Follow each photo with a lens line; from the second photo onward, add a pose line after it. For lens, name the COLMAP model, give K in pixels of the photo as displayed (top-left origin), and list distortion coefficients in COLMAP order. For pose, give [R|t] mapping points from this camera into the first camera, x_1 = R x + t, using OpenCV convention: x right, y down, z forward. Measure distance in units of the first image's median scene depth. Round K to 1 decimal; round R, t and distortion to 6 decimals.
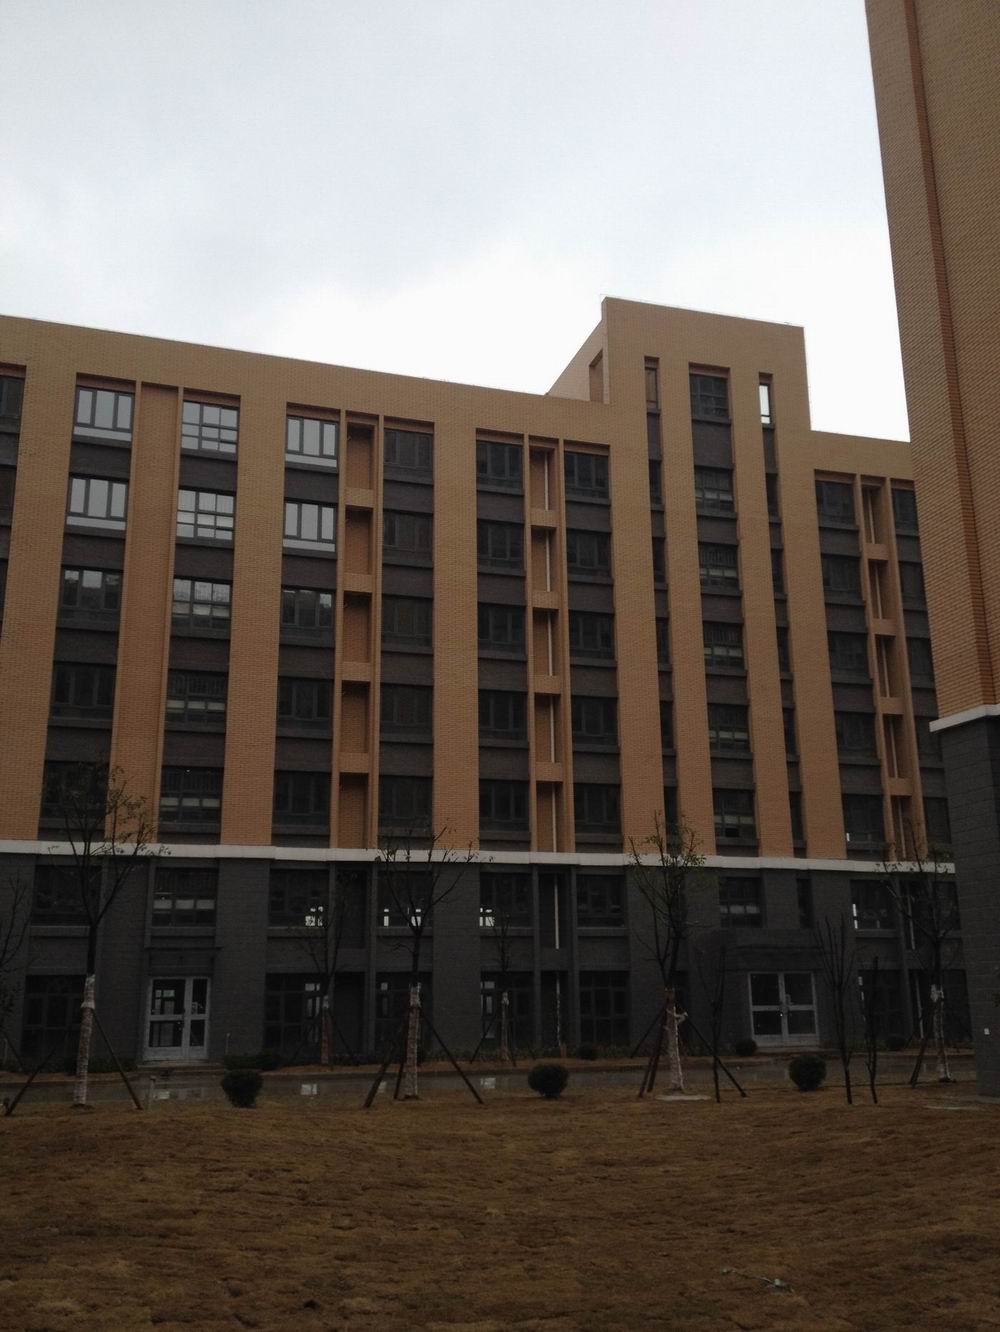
lens RADIAL K [[1240.4, 0, 501.7], [0, 1240.4, 654.4], [0, 0, 1]] dist [0.023683, 0.001000]
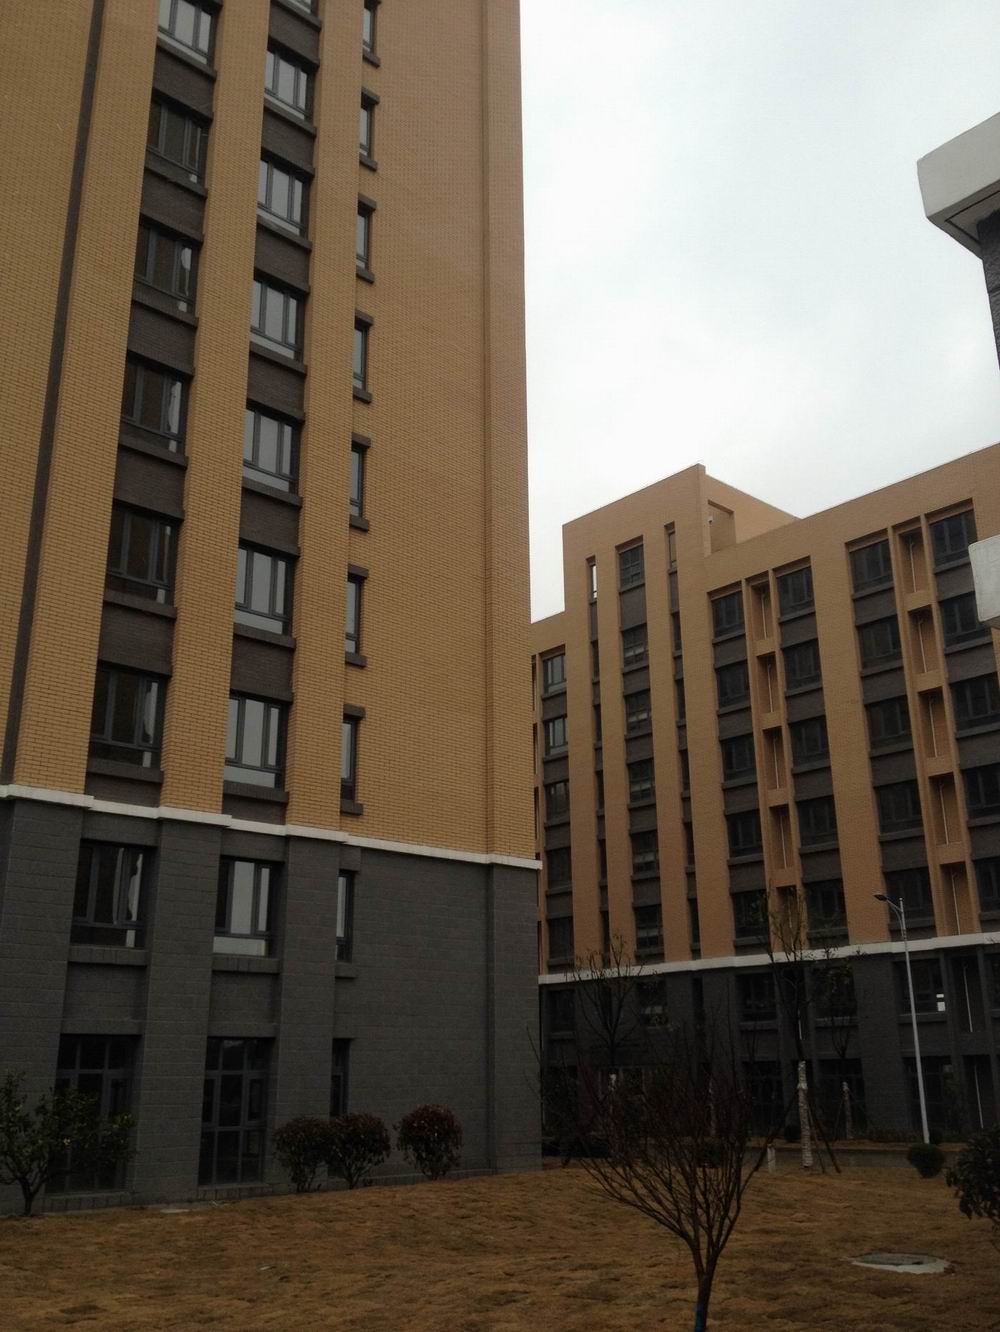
lens RADIAL K [[1215.6, 0, 500.0], [0, 1215.6, 666.0], [0, 0, 1]] dist [0.130786, -0.444632]
pose [[0.445071, -0.284760, -0.849014, 0.550791], [0.242769, 0.950957, -0.191687, 0.038304], [0.861960, -0.120800, 0.492374, 0.159284]]
